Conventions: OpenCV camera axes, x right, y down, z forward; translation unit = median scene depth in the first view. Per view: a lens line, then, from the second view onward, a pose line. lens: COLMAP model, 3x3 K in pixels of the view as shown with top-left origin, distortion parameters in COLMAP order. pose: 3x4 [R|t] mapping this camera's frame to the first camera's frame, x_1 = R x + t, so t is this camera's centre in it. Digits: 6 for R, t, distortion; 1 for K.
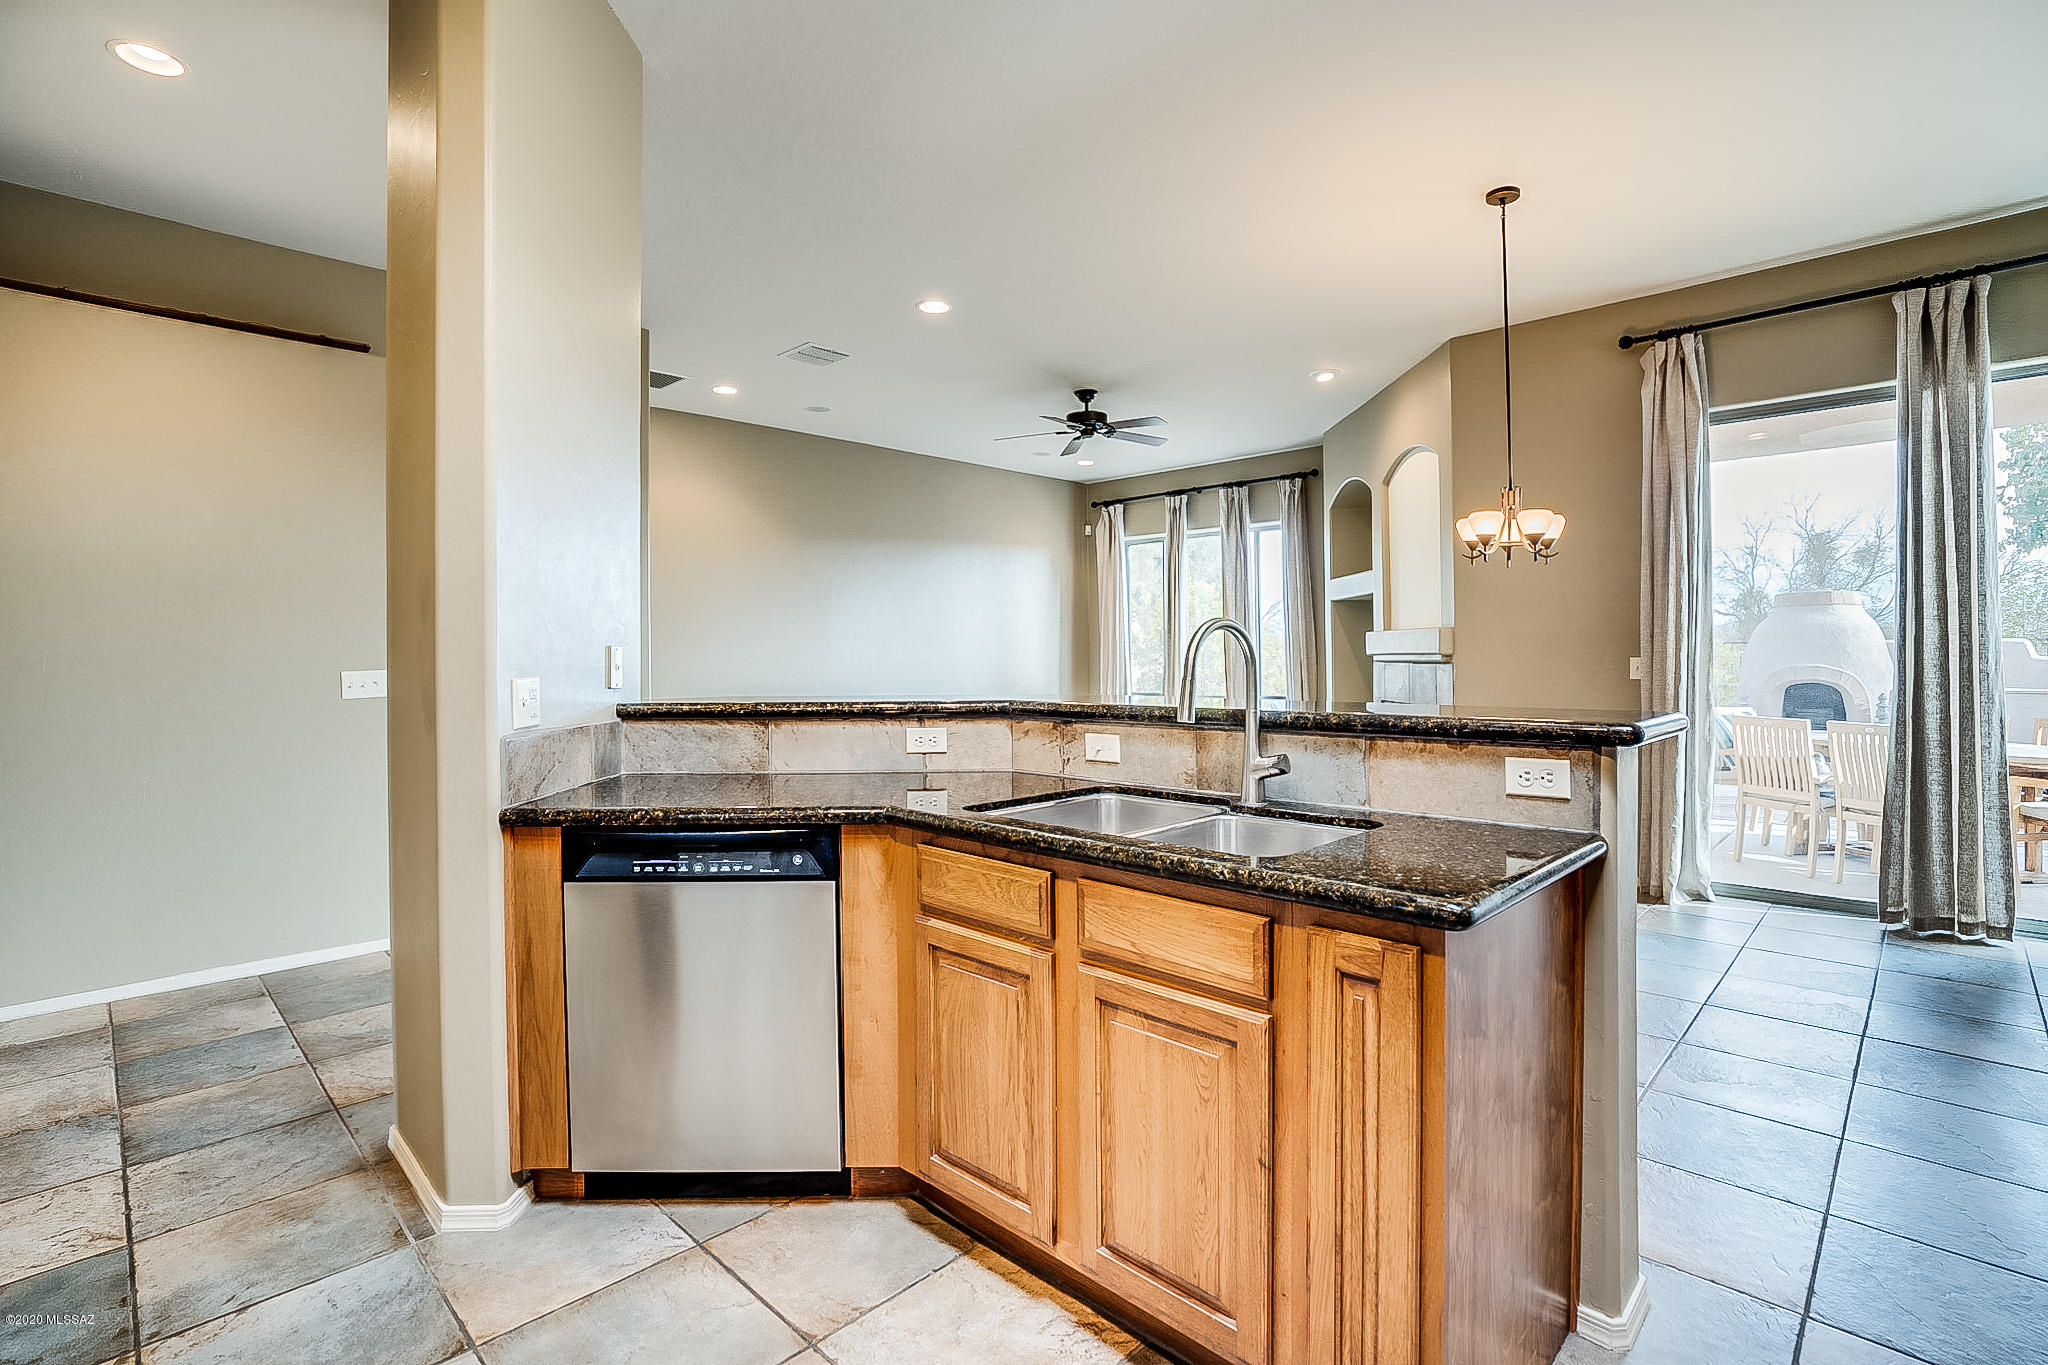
lens RADIAL K [[935.4, 0, 1010.3], [0, 935.4, 651.8], [0, 0, 1]] dist [-0.010311, -0.000237]
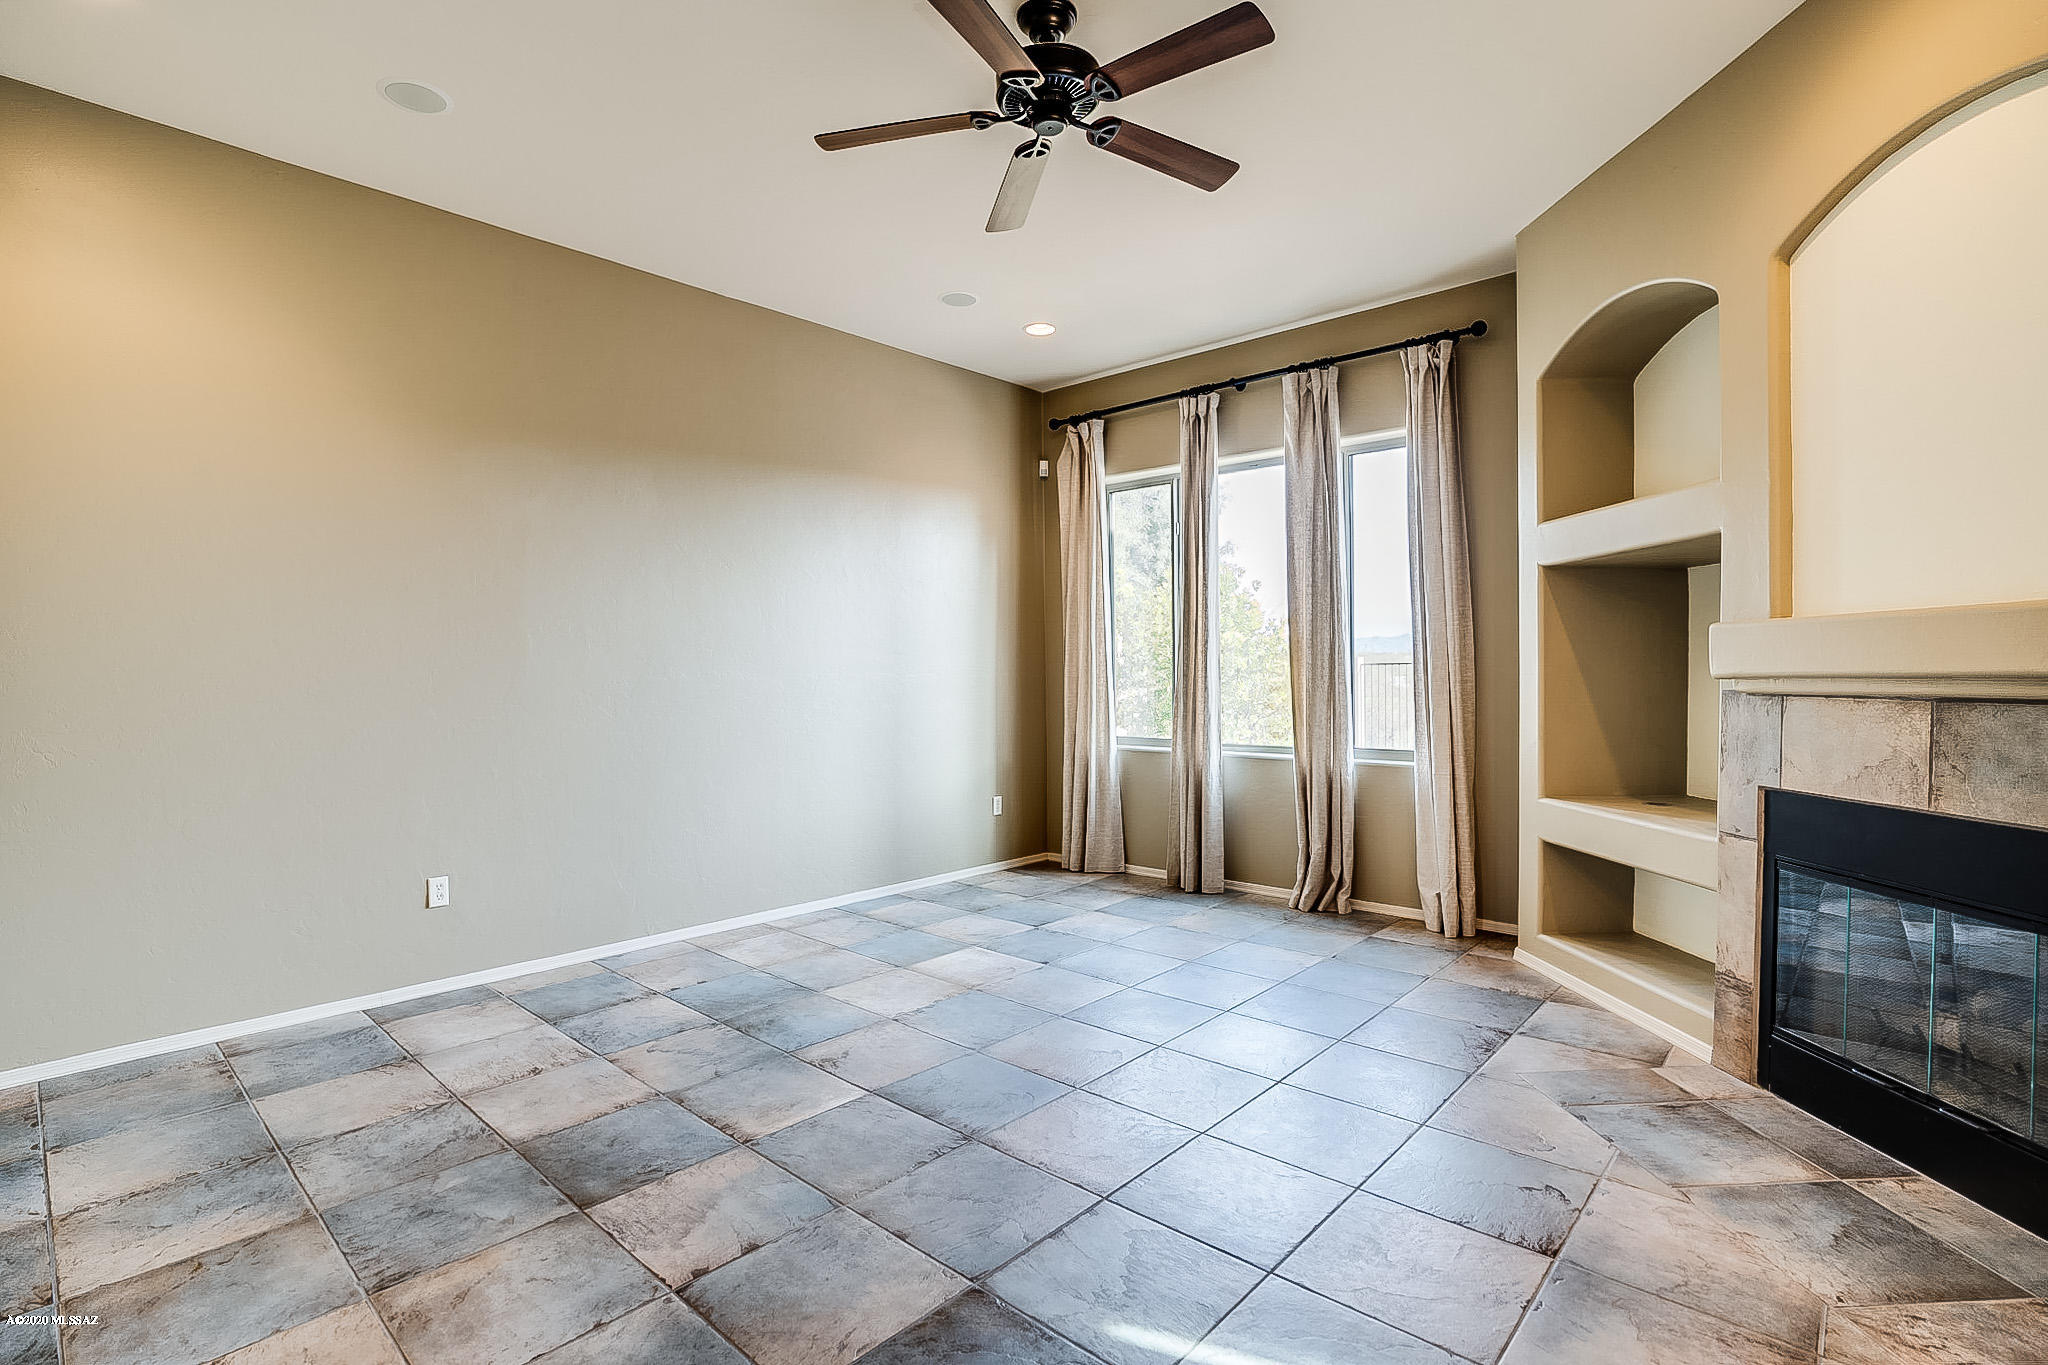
lens RADIAL K [[955.1, 0, 1009.4], [0, 955.1, 682.2], [0, 0, 1]] dist [-0.046699, 0.010570]
pose [[0.998501, -0.002000, 0.054705, 0.034415], [0.001353, 0.999929, 0.011876, -0.000498], [-0.054725, -0.011784, 0.998432, 0.485045]]
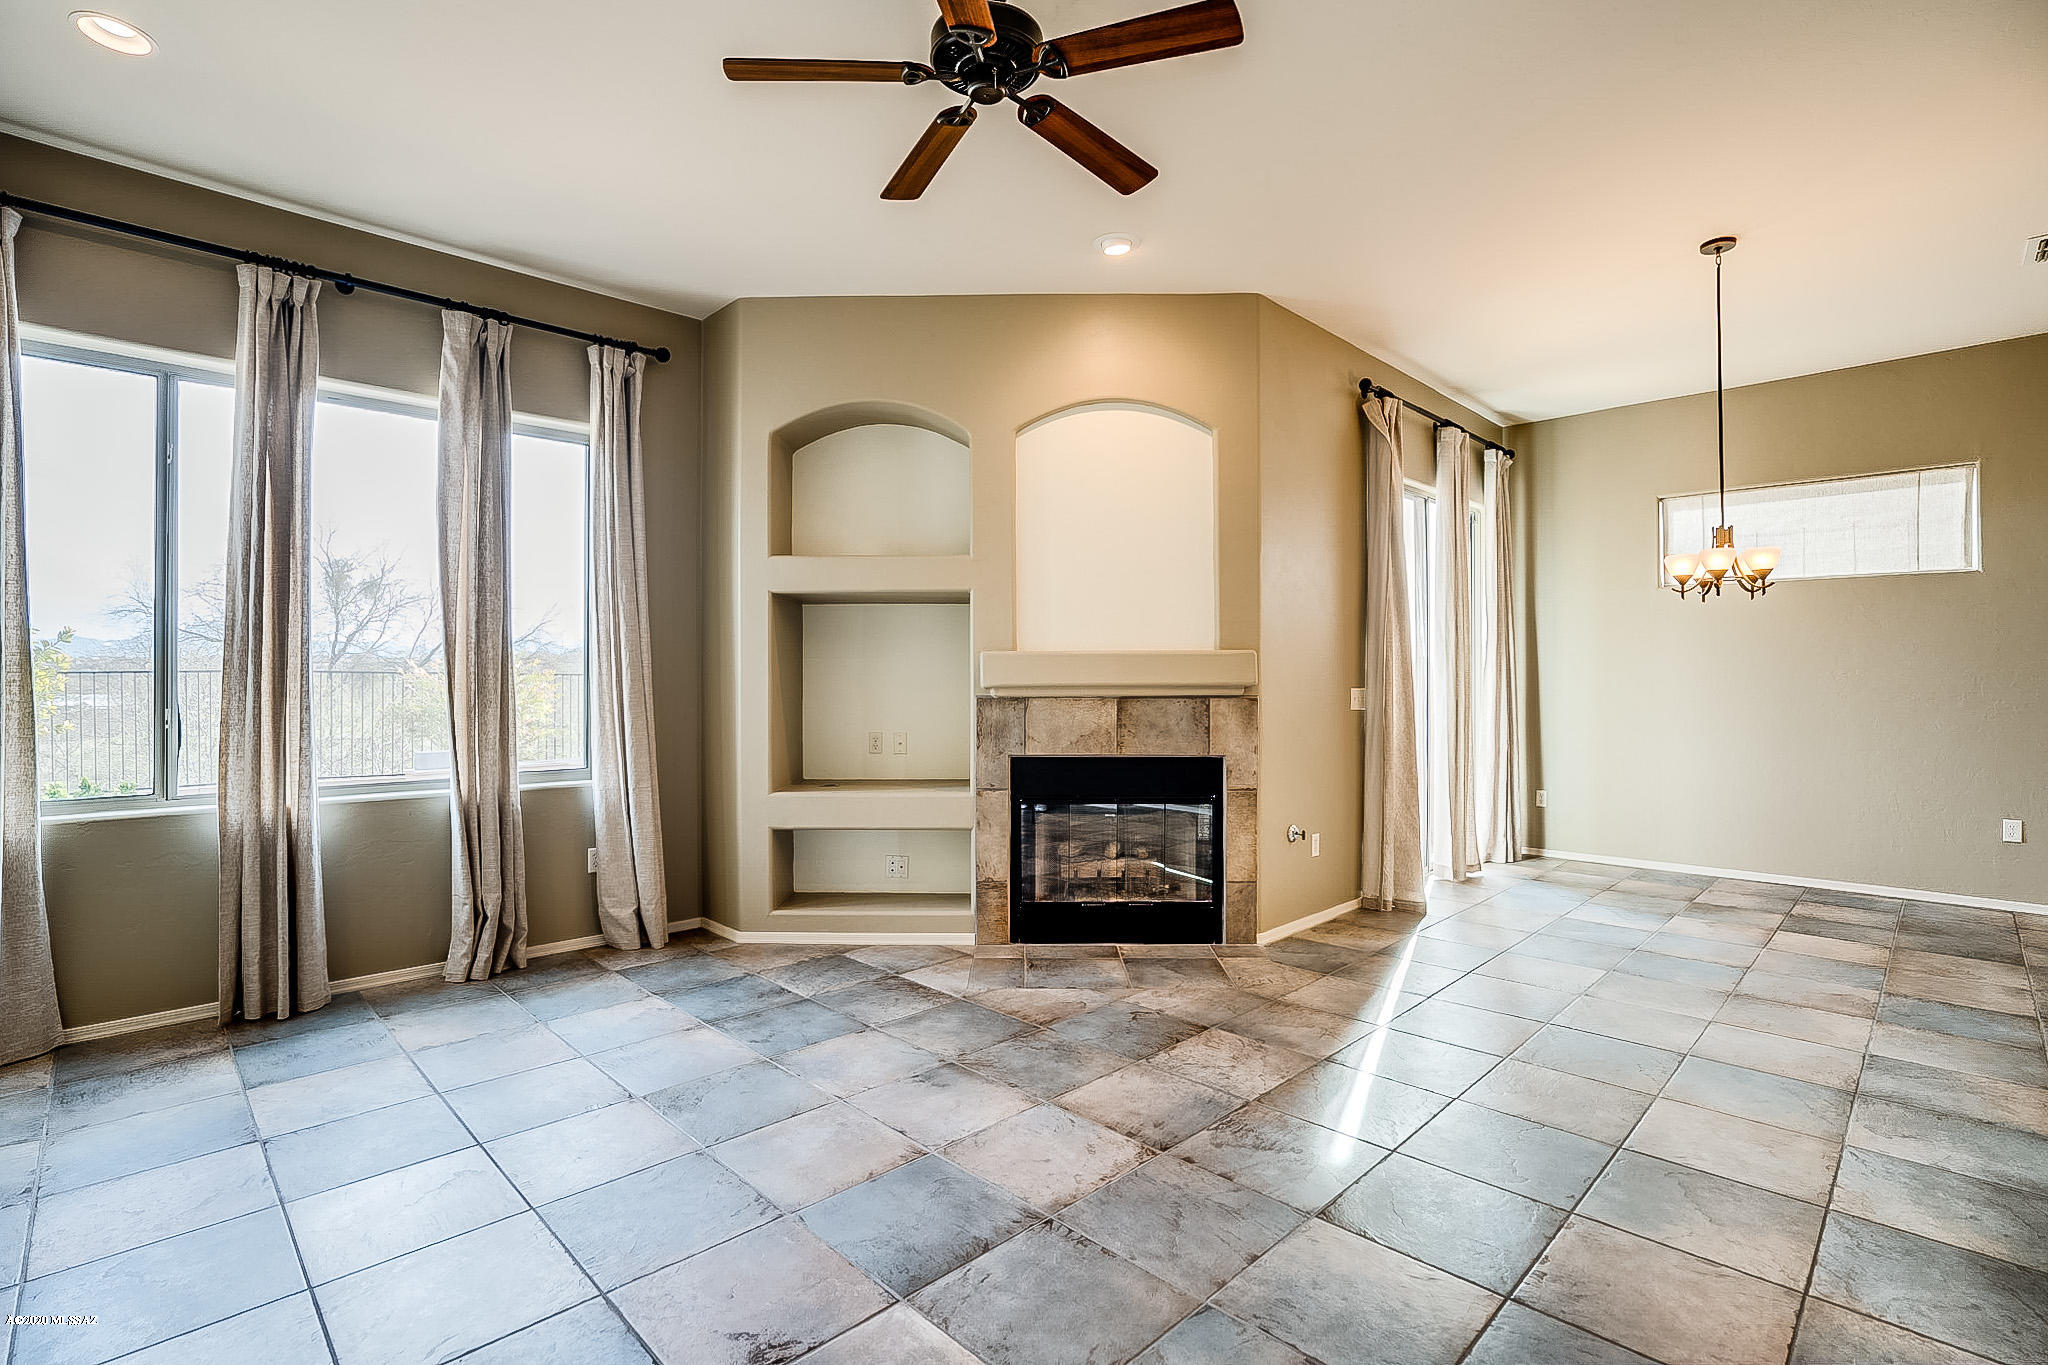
lens RADIAL K [[955.1, 0, 1009.4], [0, 955.1, 682.2], [0, 0, 1]] dist [-0.046699, 0.010570]
pose [[0.005774, 0.009433, 0.999939, -0.222632], [0.001852, 0.999954, -0.009444, 0.004271], [-0.999982, 0.001907, 0.005756, 0.794883]]
